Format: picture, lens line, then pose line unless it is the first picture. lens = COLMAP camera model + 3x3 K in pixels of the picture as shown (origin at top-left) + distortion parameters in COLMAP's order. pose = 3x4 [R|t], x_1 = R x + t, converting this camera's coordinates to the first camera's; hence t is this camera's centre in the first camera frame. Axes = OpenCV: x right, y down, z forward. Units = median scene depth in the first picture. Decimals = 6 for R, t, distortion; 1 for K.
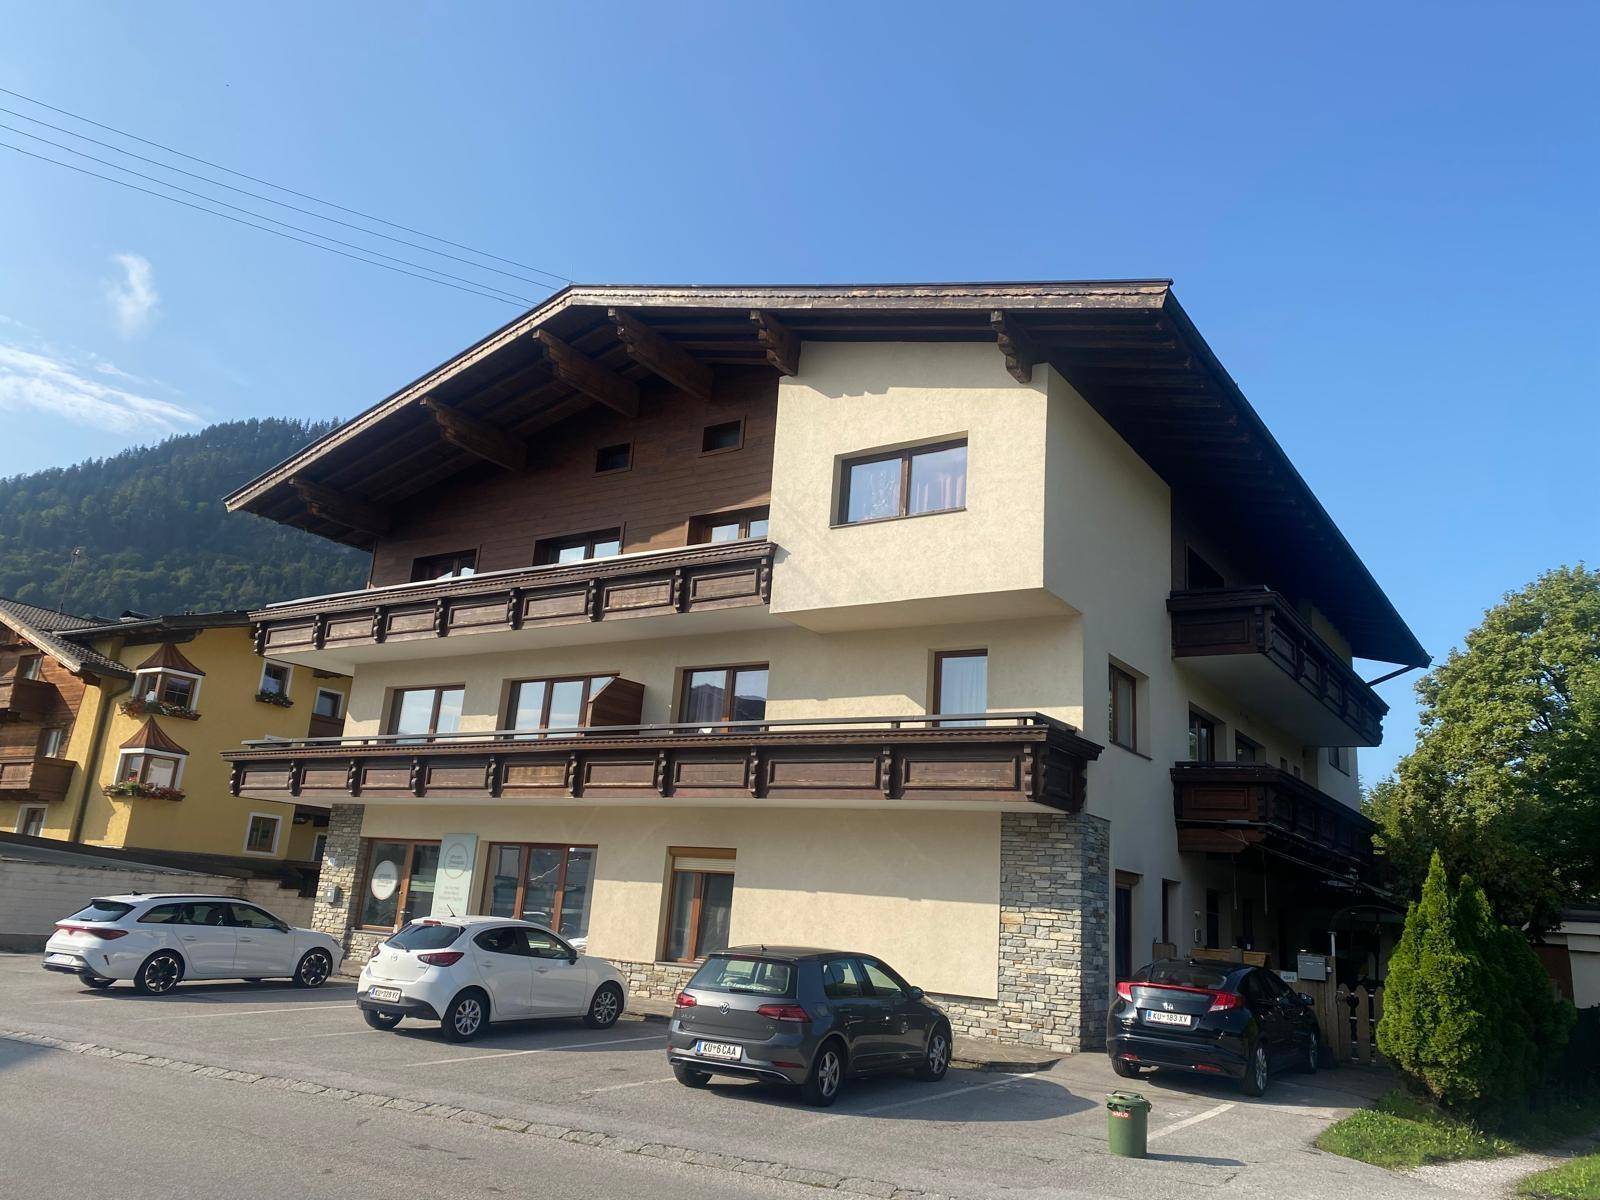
lens RADIAL K [[1179.8, 0, 826.5], [0, 1179.8, 580.0], [0, 0, 1]] dist [0.076782, -0.092648]
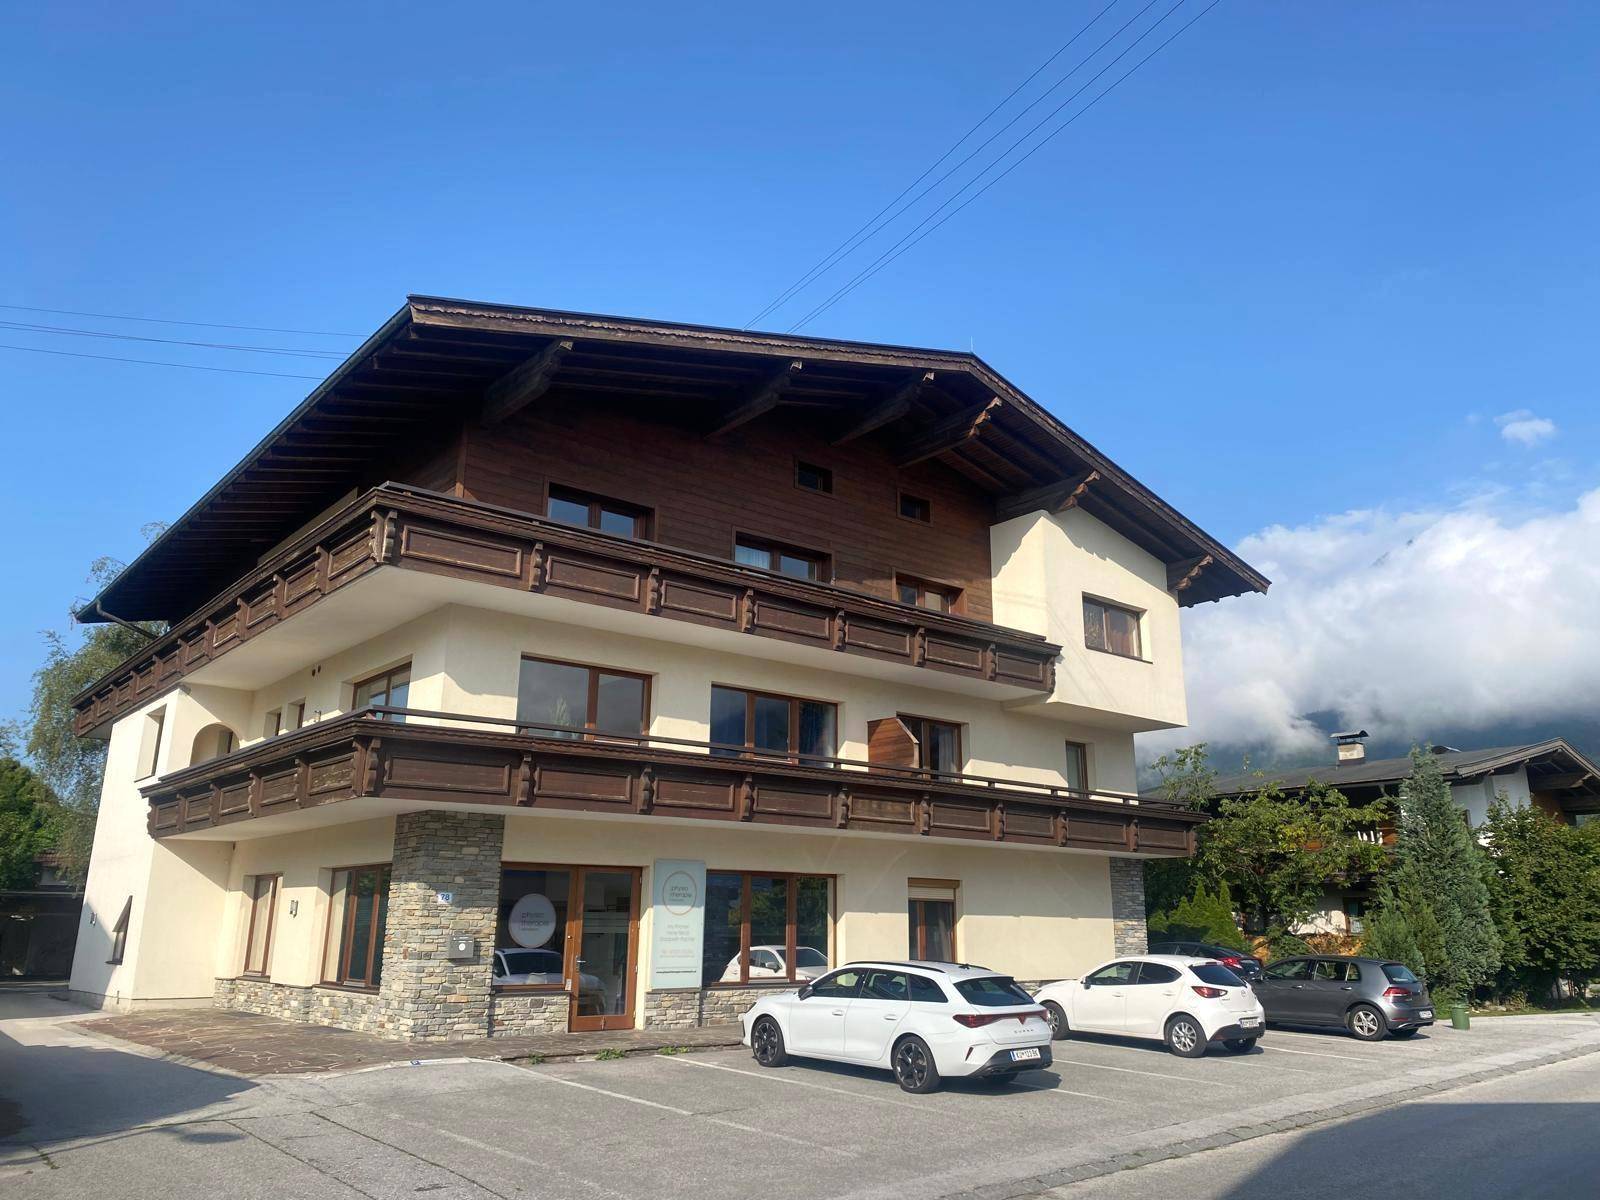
lens RADIAL K [[1179.8, 0, 826.5], [0, 1179.8, 580.0], [0, 0, 1]] dist [0.076782, -0.092648]
pose [[0.302863, 0.210428, 0.929513, -1.233197], [-0.238483, 0.961023, -0.139857, 0.127613], [-0.922714, -0.179315, 0.341241, 0.729900]]
